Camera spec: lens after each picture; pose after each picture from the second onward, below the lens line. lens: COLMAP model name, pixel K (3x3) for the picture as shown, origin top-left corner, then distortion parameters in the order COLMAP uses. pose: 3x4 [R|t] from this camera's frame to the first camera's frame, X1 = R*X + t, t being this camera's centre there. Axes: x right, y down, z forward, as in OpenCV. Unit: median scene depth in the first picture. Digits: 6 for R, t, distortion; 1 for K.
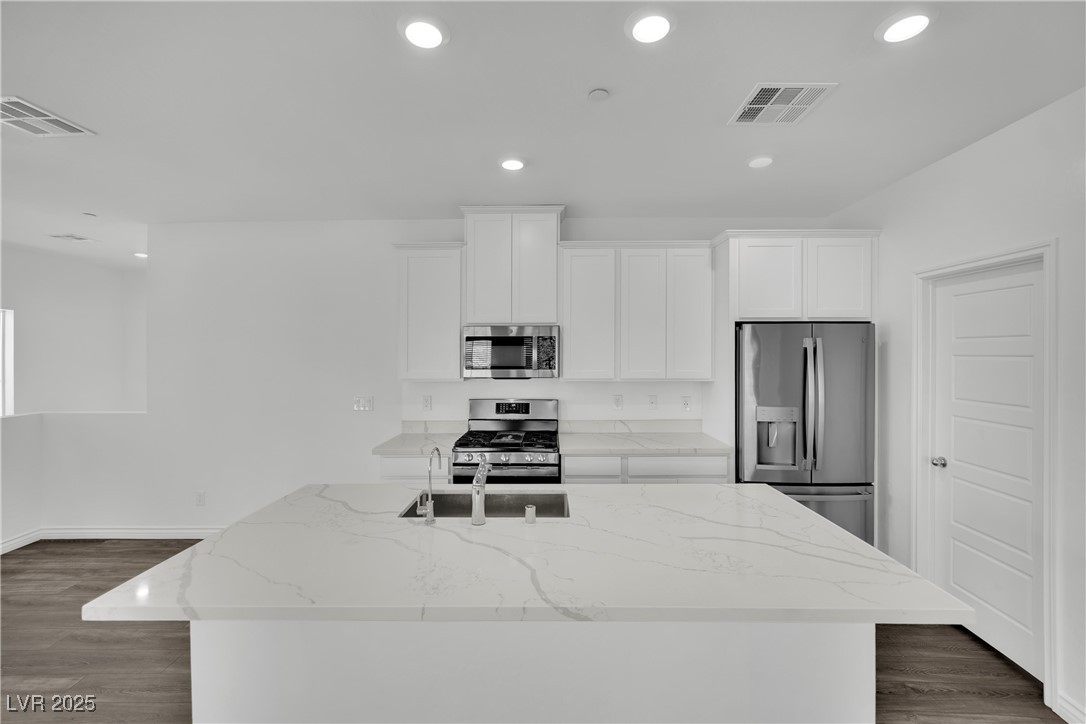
lens RADIAL K [[447.6, 0, 540.3], [0, 447.6, 353.8], [0, 0, 1]] dist [-0.021468, 0.001051]
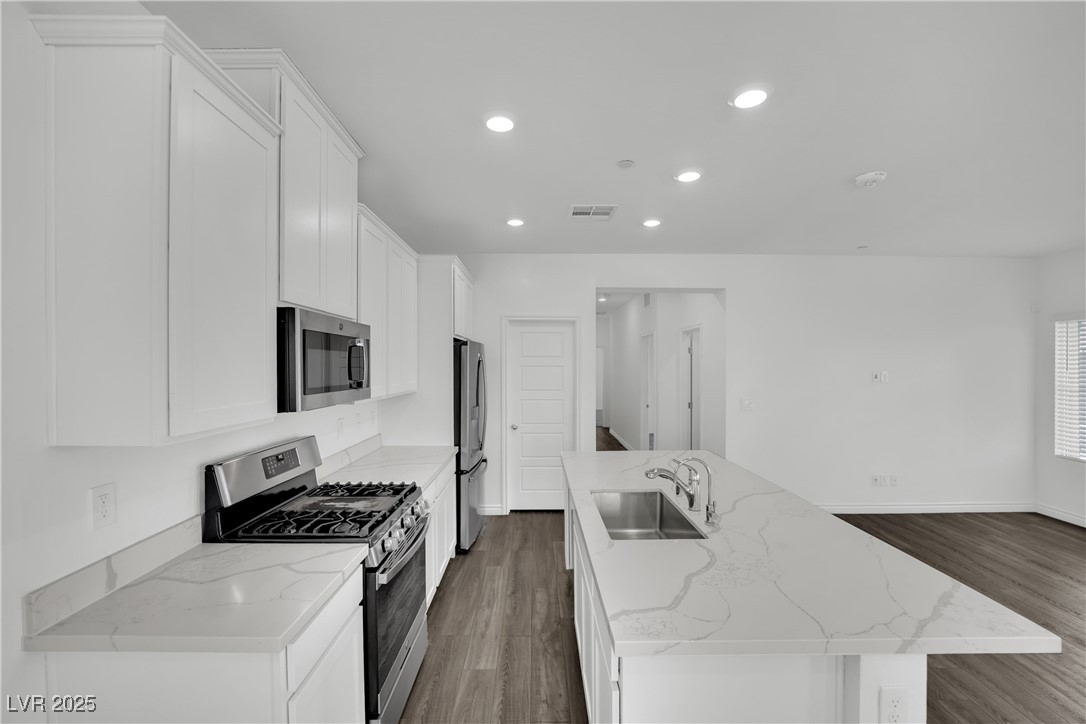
lens RADIAL K [[447.6, 0, 541.6], [0, 447.6, 378.4], [0, 0, 1]] dist [-0.021468, 0.001051]
pose [[-0.050311, -0.023340, 0.998461, -0.667775], [-0.009084, 0.999696, 0.022911, 0.004072], [-0.998692, -0.007918, -0.050507, 0.755984]]
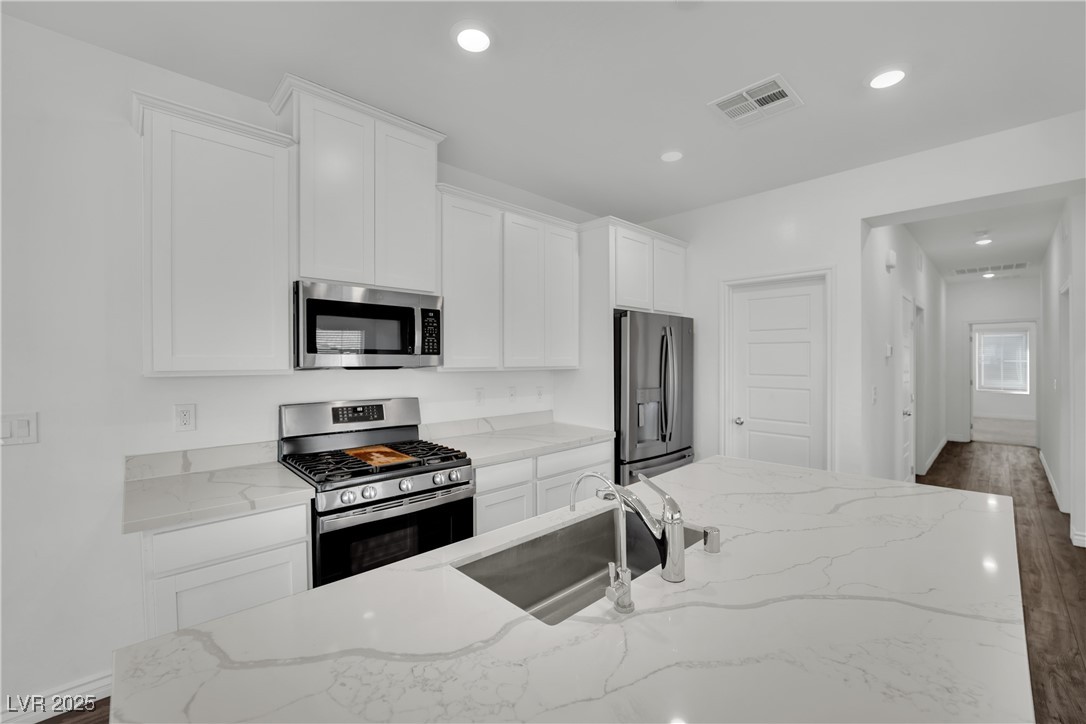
lens RADIAL K [[447.6, 0, 549.9], [0, 447.6, 355.7], [0, 0, 1]] dist [-0.021468, 0.001051]
pose [[0.704004, 0.006808, 0.710163, -0.360107], [-0.005828, 0.999976, -0.003810, 0.038361], [-0.710172, -0.001457, 0.704027, 0.352349]]
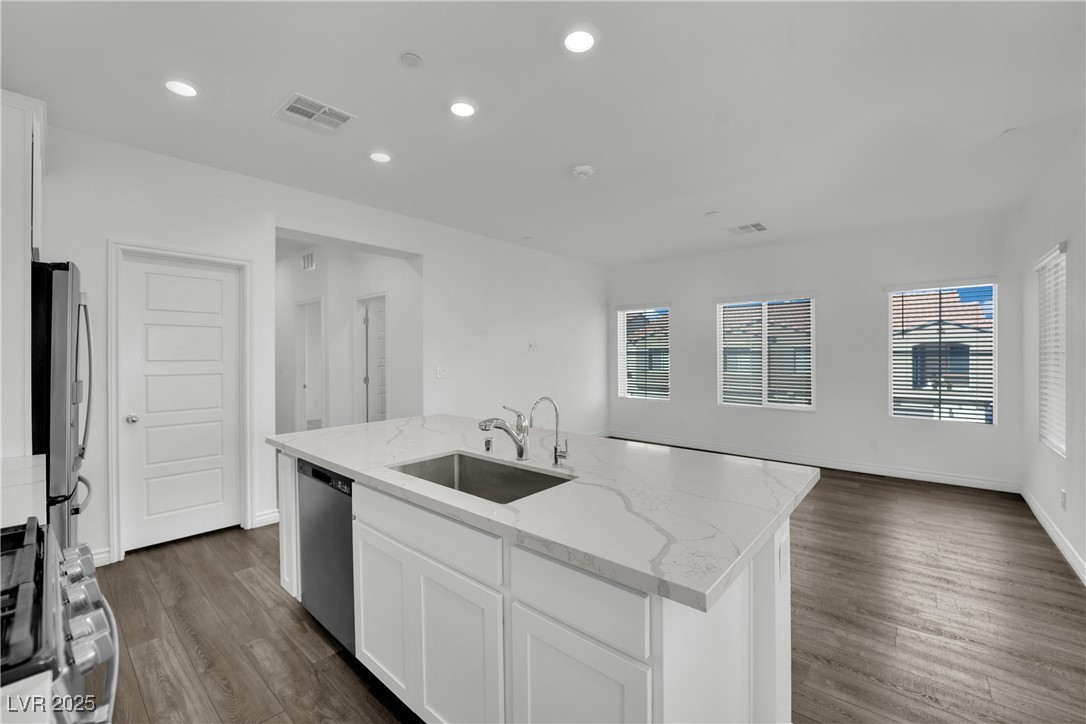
lens RADIAL K [[447.6, 0, 536.1], [0, 447.6, 354.7], [0, 0, 1]] dist [-0.021468, 0.001051]
pose [[-0.769039, 0.004647, 0.639185, -0.443561], [0.003499, 0.999989, -0.003059, 0.067872], [-0.639192, -0.000116, -0.769047, 0.936253]]
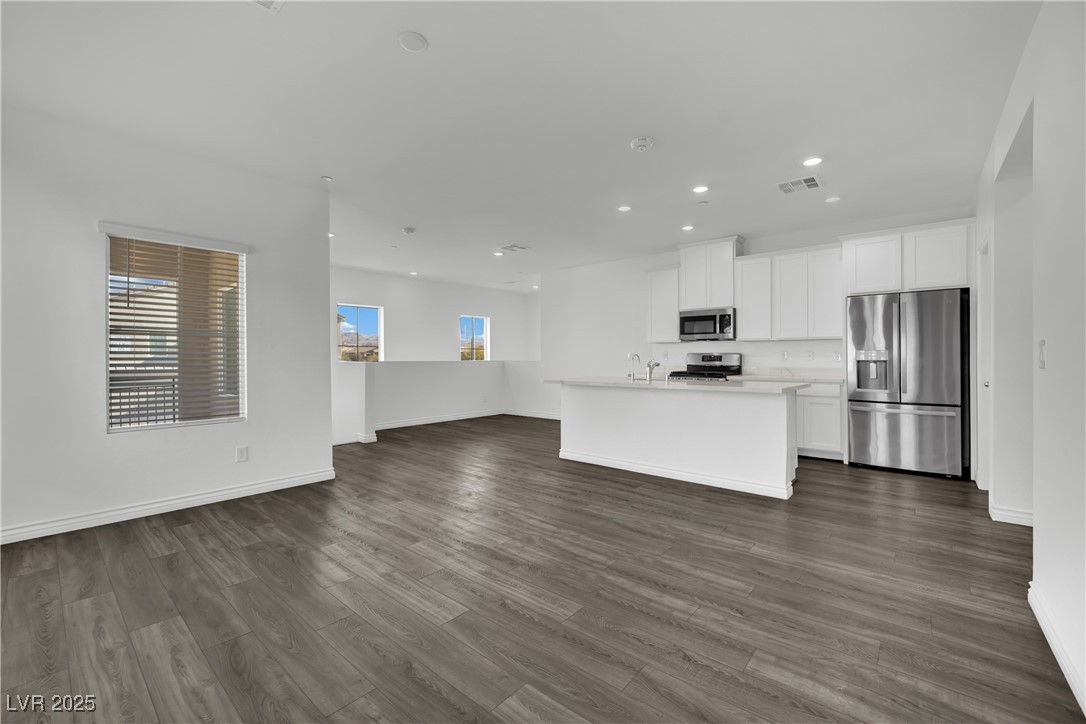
lens RADIAL K [[447.6, 0, 538.3], [0, 447.6, 355.8], [0, 0, 1]] dist [-0.021468, 0.001051]
pose [[0.772079, -0.002127, -0.635523, 0.537557], [0.000122, 0.999995, -0.003199, 0.124547], [0.635526, 0.002392, 0.772076, -0.764687]]
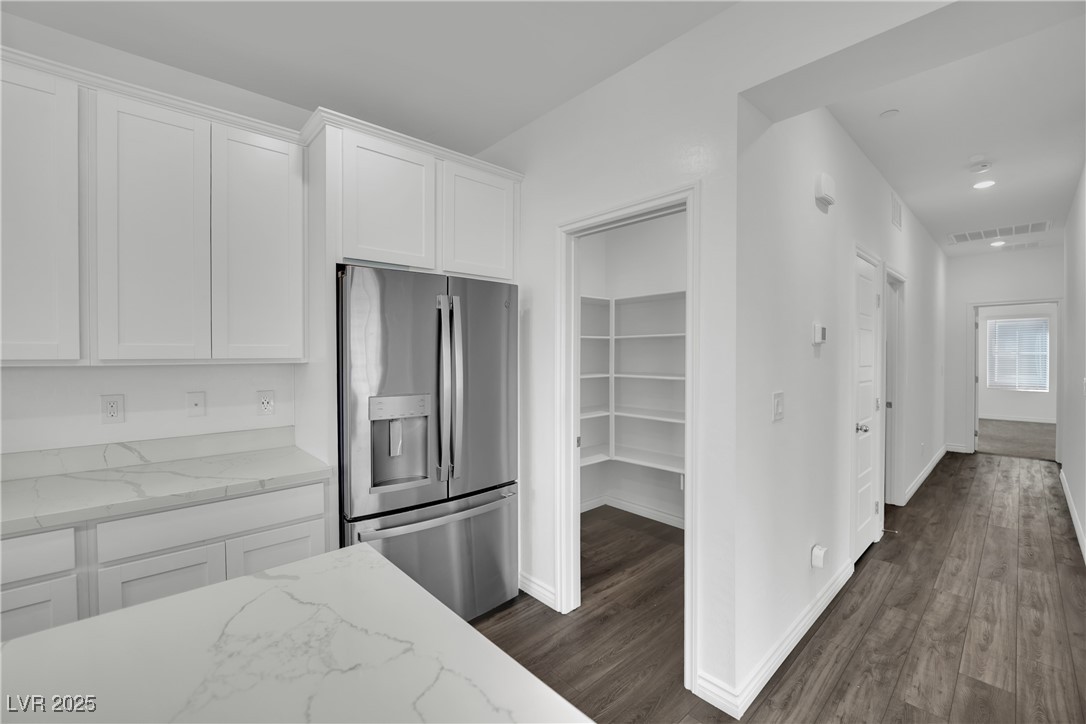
lens RADIAL K [[447.6, 0, 555.9], [0, 447.6, 358.5], [0, 0, 1]] dist [-0.021468, 0.001051]
pose [[0.716117, -0.006460, 0.697951, 0.205588], [-0.003341, 0.999914, 0.012683, 0.047533], [-0.697973, -0.011414, 0.716033, 0.318273]]
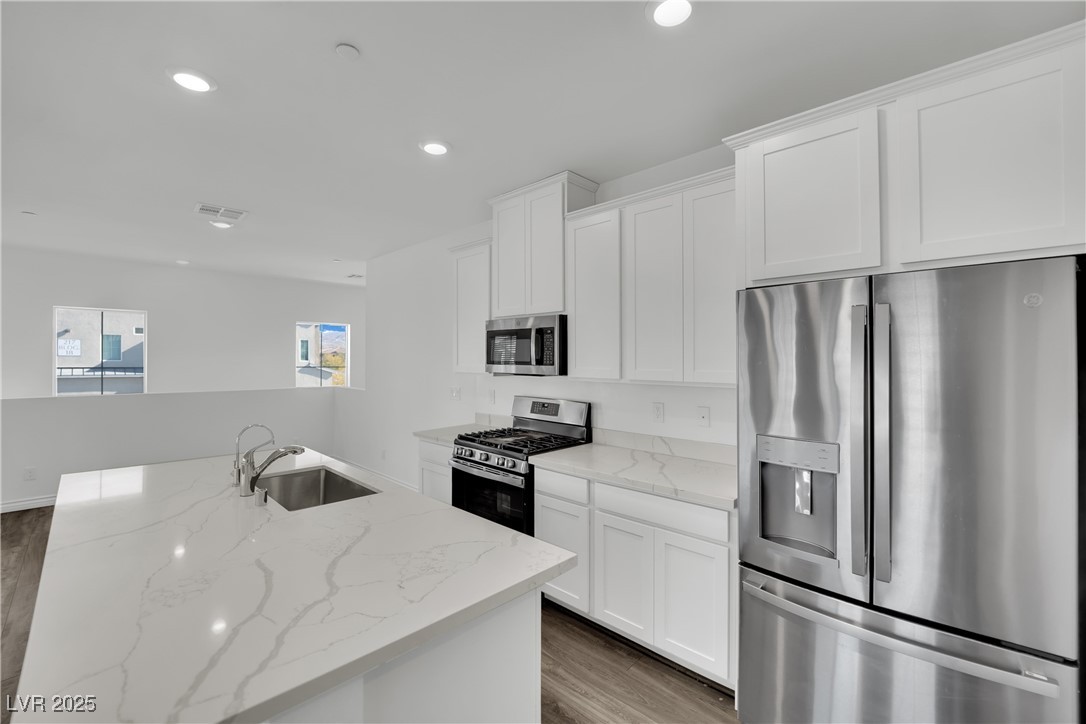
lens RADIAL K [[447.6, 0, 538.8], [0, 447.6, 357.9], [0, 0, 1]] dist [-0.021468, 0.001051]
pose [[0.734072, 0.003071, -0.679065, 0.585236], [-0.000609, 0.999992, 0.003863, 0.016680], [0.679071, -0.002422, 0.734068, 0.350322]]
